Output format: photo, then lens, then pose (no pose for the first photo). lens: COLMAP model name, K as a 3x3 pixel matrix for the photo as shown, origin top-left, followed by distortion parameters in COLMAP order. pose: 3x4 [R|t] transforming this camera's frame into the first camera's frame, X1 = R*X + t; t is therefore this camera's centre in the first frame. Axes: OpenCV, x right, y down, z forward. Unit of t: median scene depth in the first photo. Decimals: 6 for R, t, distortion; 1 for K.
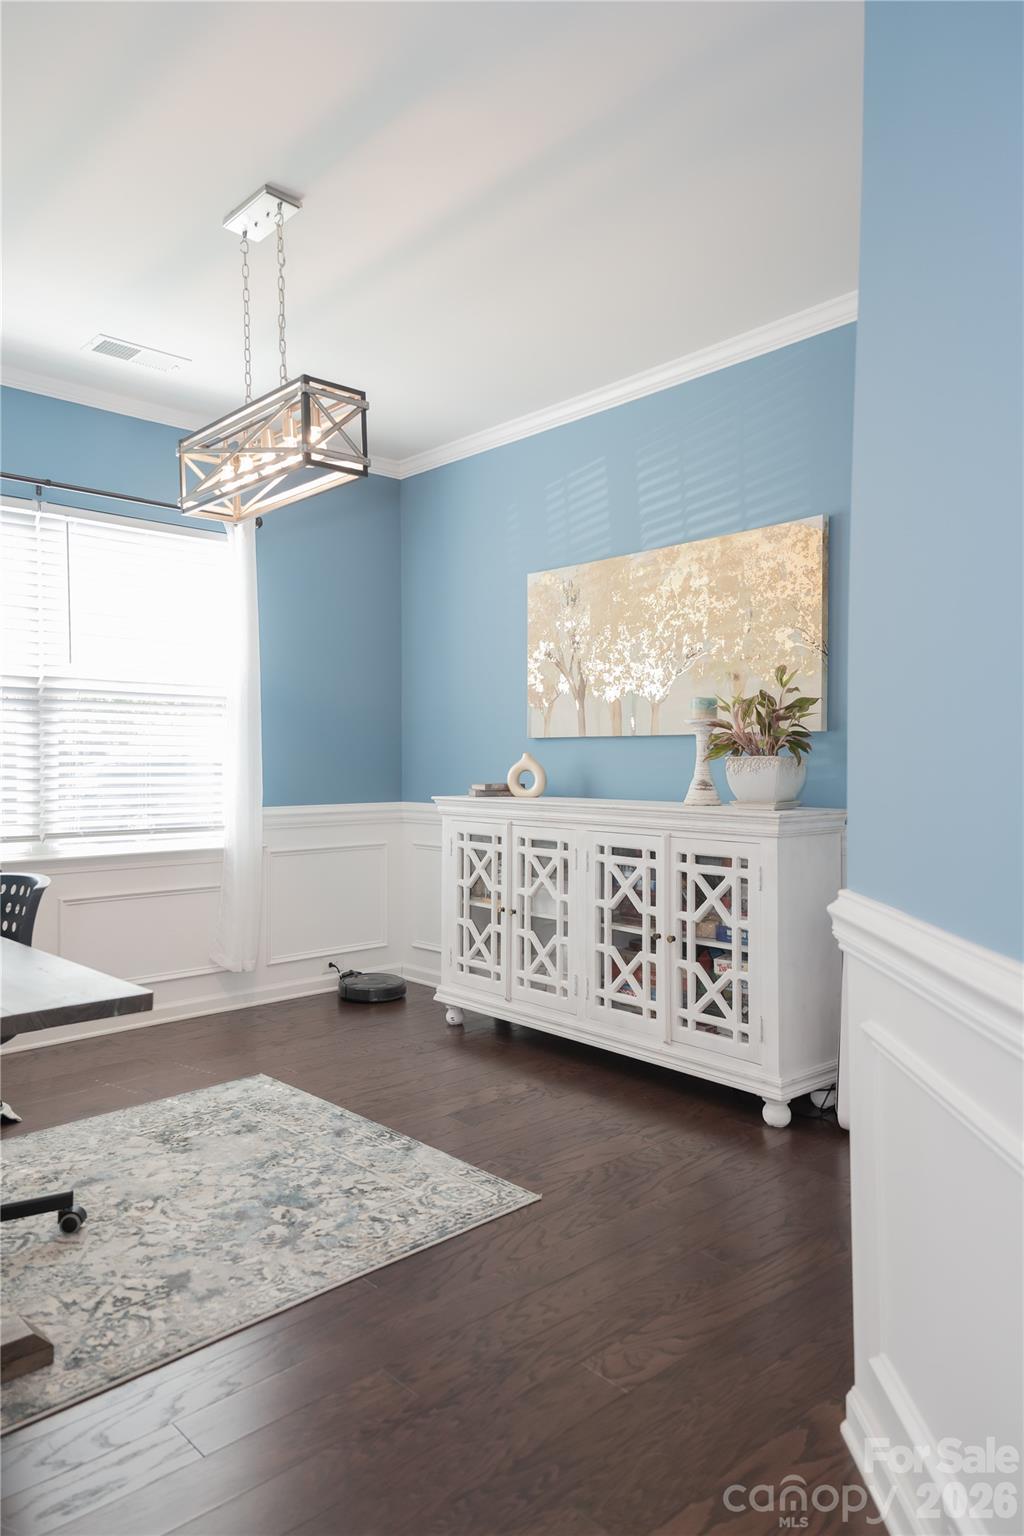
lens RADIAL K [[1058.7, 0, 505.6], [0, 1058.7, 764.7], [0, 0, 1]] dist [0.127087, -0.044759]
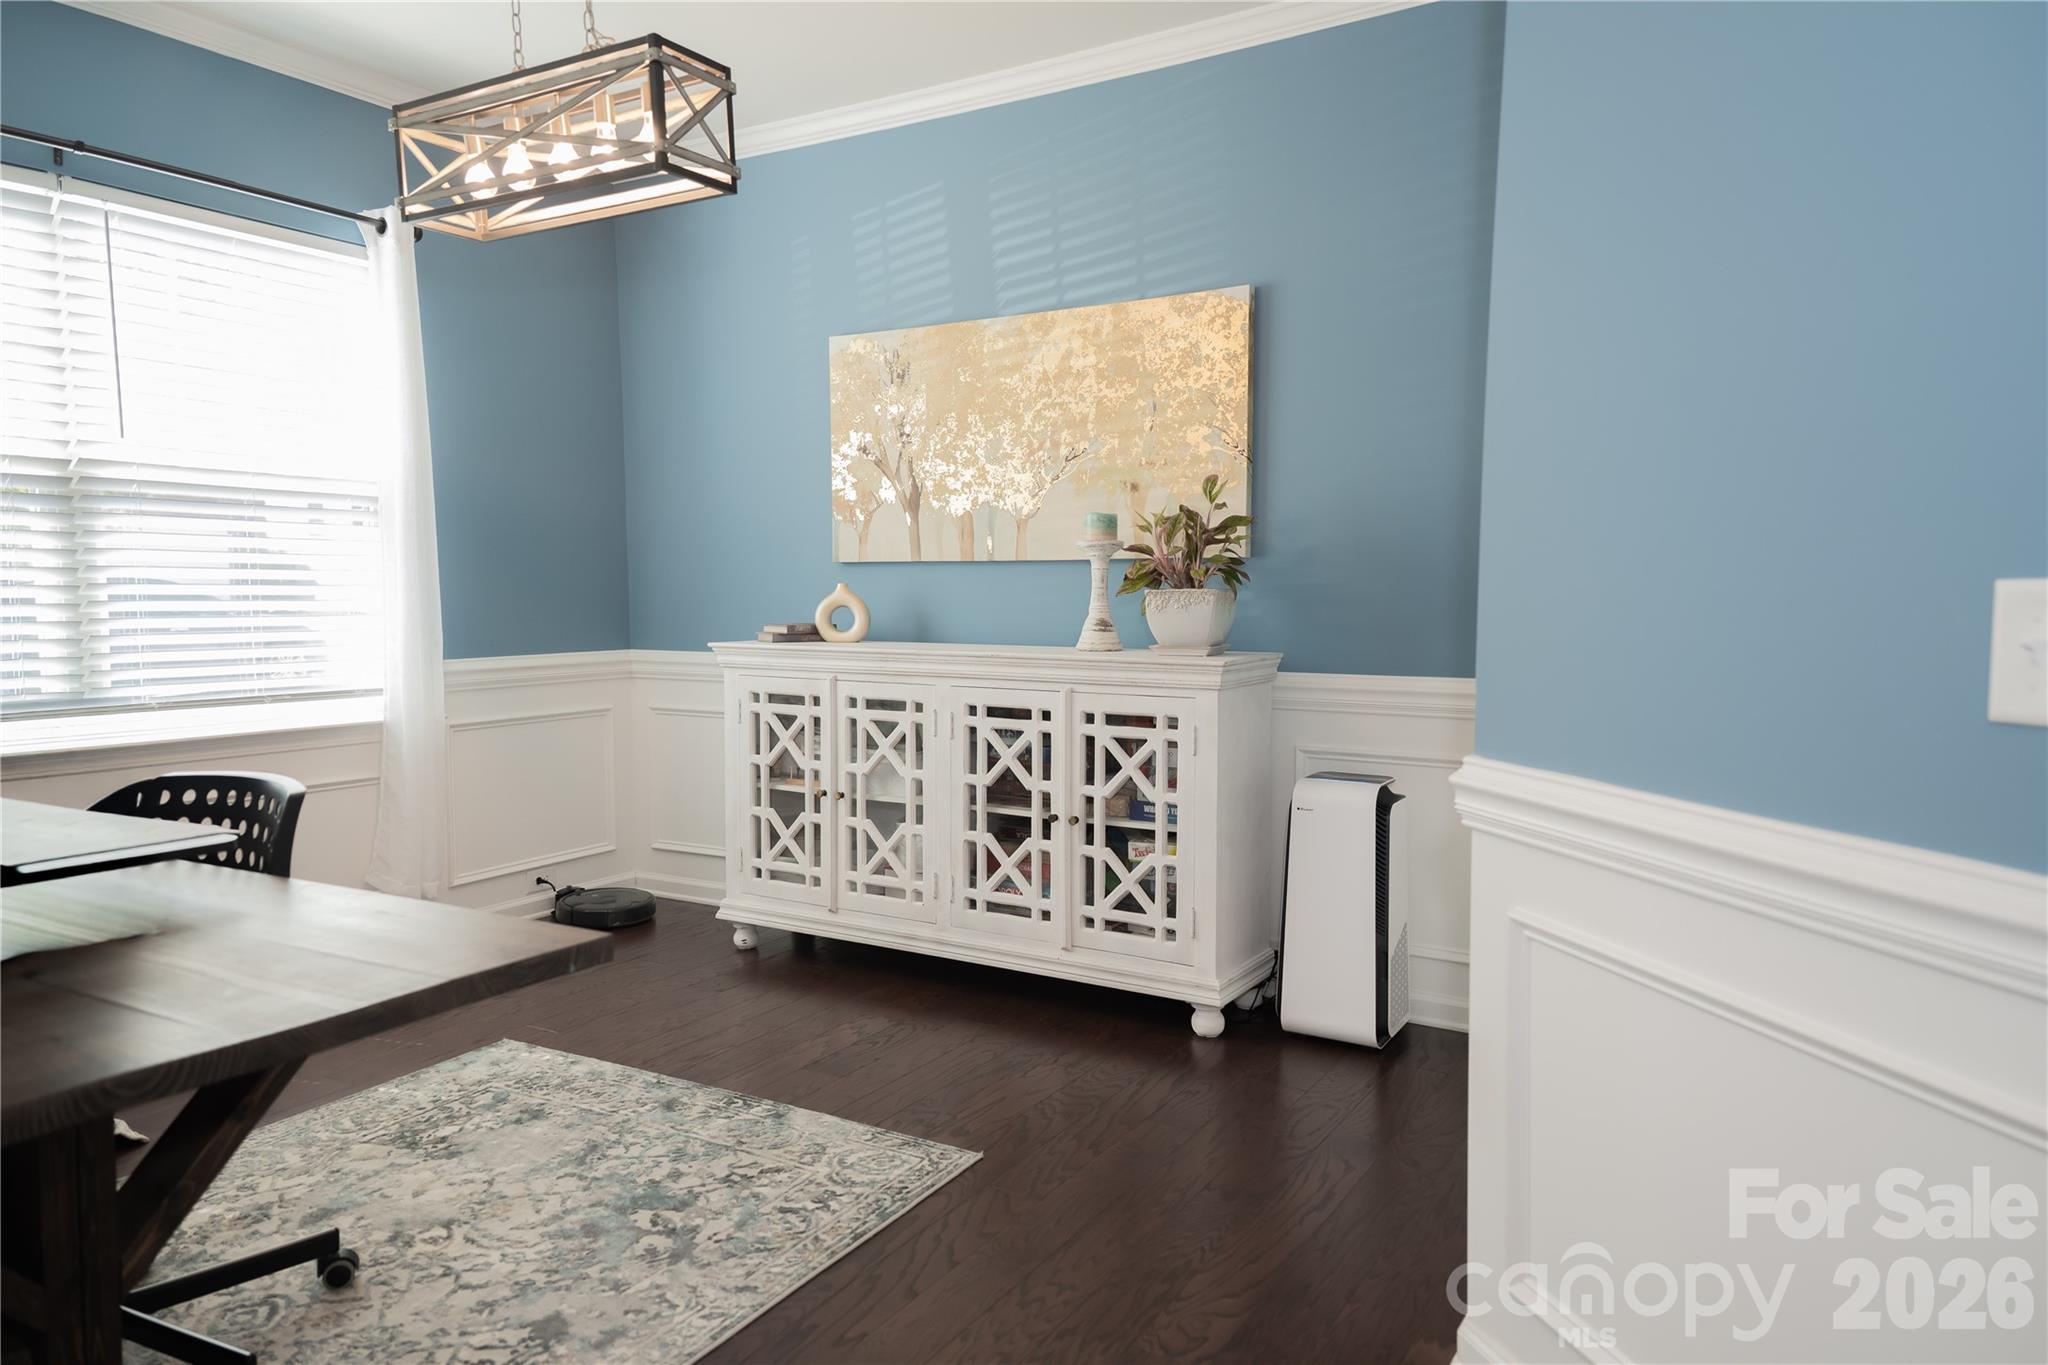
lens RADIAL K [[1394.1, 0, 1026.1], [0, 1394.1, 686.1], [0, 0, 1]] dist [0.131550, -0.061556]
pose [[0.958513, -0.022320, 0.284173, -0.174885], [0.002752, 0.997608, 0.069074, -0.007921], [-0.285035, -0.065426, 0.956282, 0.024642]]
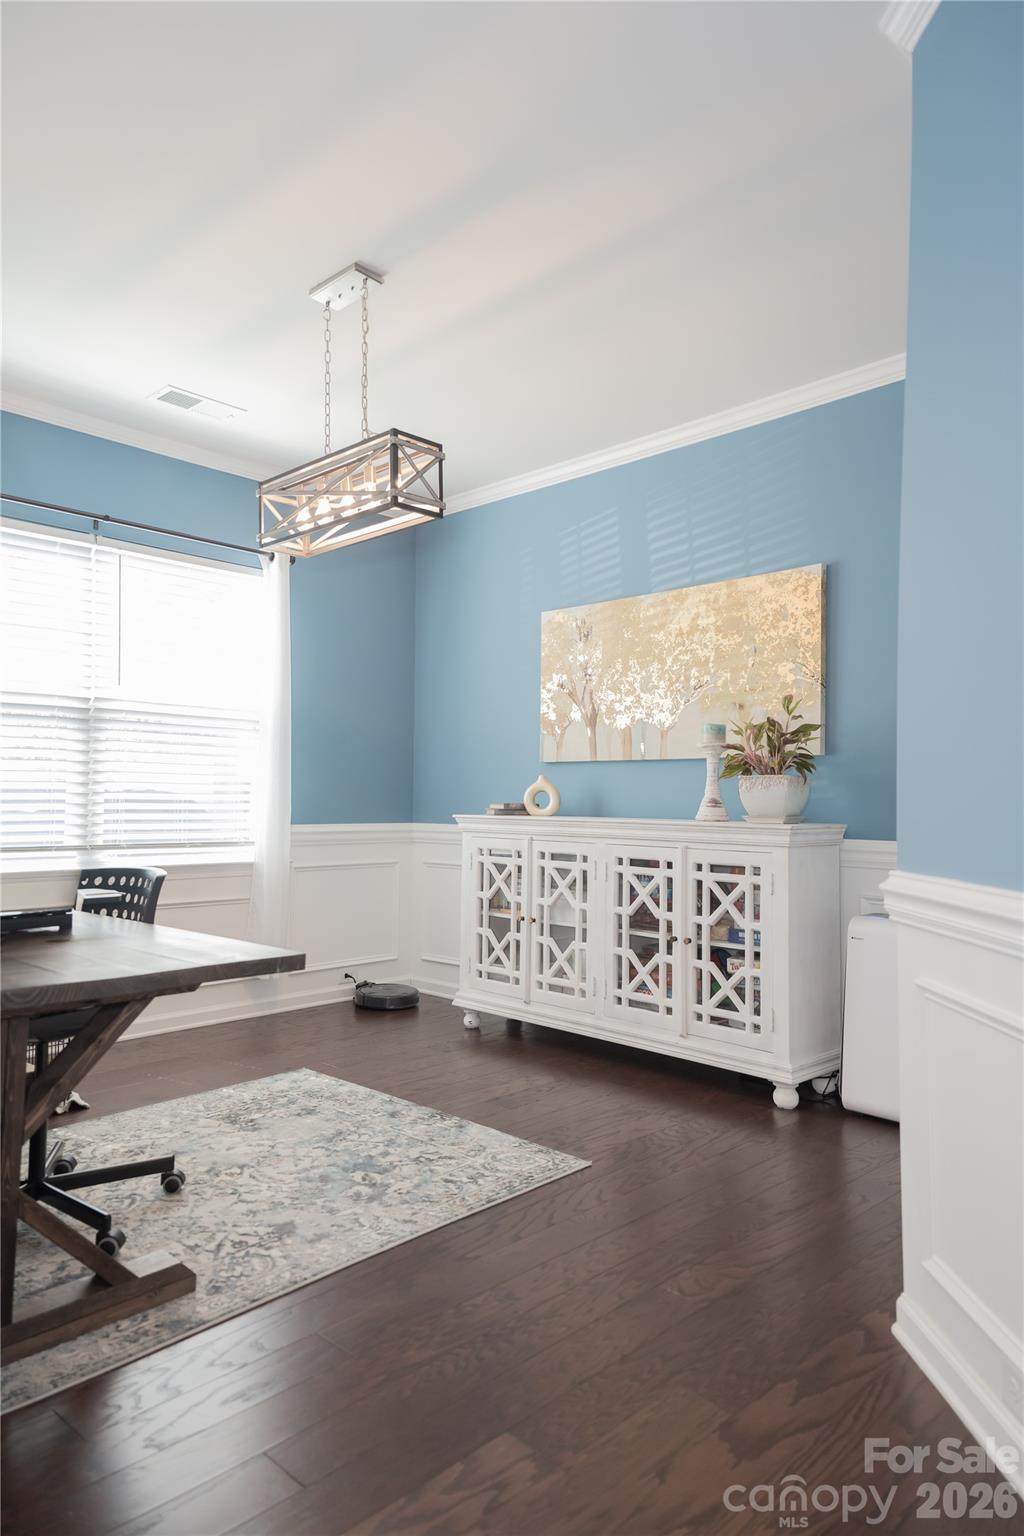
lens RADIAL K [[1038.1, 0, 512.0], [0, 1038.1, 768.0], [0, 0, 1]] dist [0.110827, -0.000084]
pose [[0.998234, 0.013288, 0.057902, -0.092776], [-0.011157, 0.999254, -0.036961, 0.027180], [-0.058350, 0.036250, 0.997638, -0.075576]]
